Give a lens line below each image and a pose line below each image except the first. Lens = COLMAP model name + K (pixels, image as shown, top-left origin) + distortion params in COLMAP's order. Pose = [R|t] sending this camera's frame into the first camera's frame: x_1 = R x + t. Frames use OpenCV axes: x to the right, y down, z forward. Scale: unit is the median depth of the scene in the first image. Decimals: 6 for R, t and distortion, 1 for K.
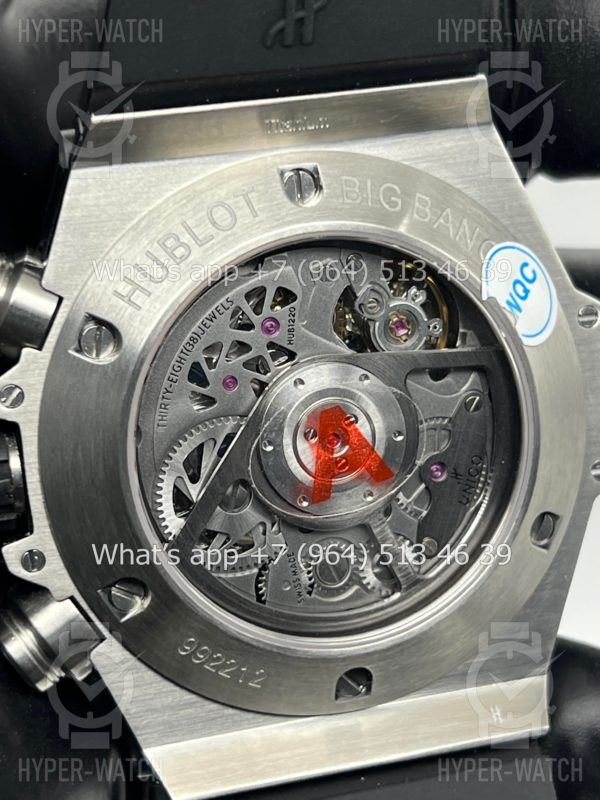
lens RADIAL K [[1880.1, 0, 300.0], [0, 1880.1, 400.0], [0, 0, 1]] dist [0.220282, -0.488354]
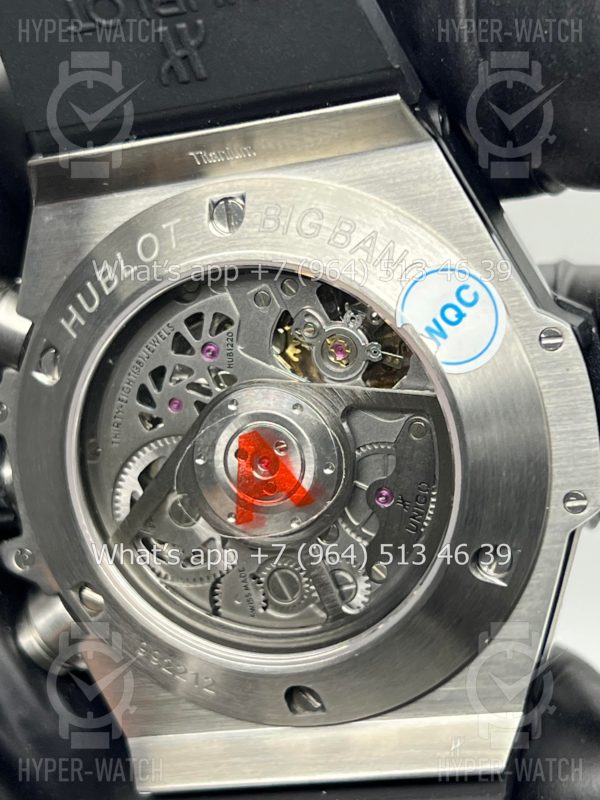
lens RADIAL K [[1880.1, 0, 300.0], [0, 1880.1, 400.0], [0, 0, 1]] dist [0.220282, -0.488354]
pose [[0.848651, 0.033279, -0.527905, 0.570106], [-0.000414, 0.998060, 0.062253, -0.076067], [0.528953, -0.052612, 0.847019, 0.148164]]
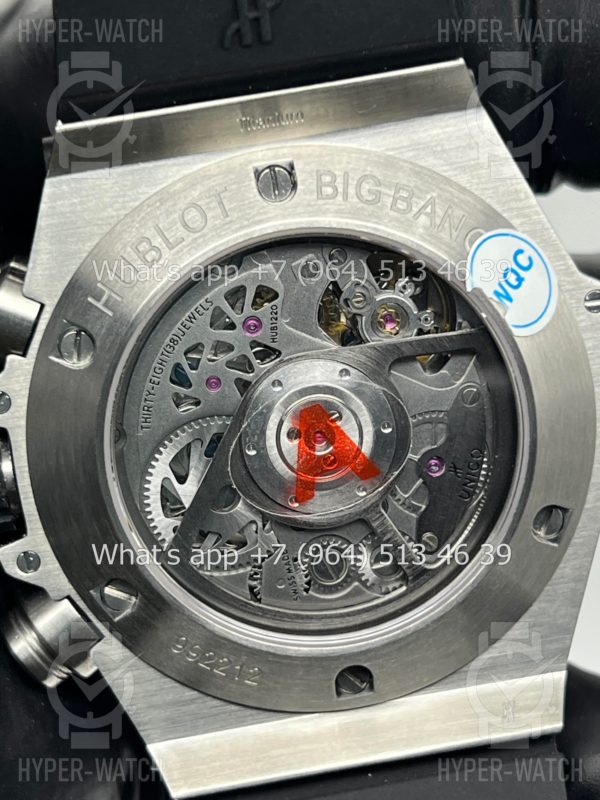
lens RADIAL K [[1880.1, 0, 300.0], [0, 1880.1, 400.0], [0, 0, 1]] dist [0.220282, -0.488354]
pose [[0.982308, -0.021406, -0.186043, 0.192355], [0.028112, 0.999044, 0.033485, -0.032102], [0.185148, -0.038122, 0.981971, 0.025821]]
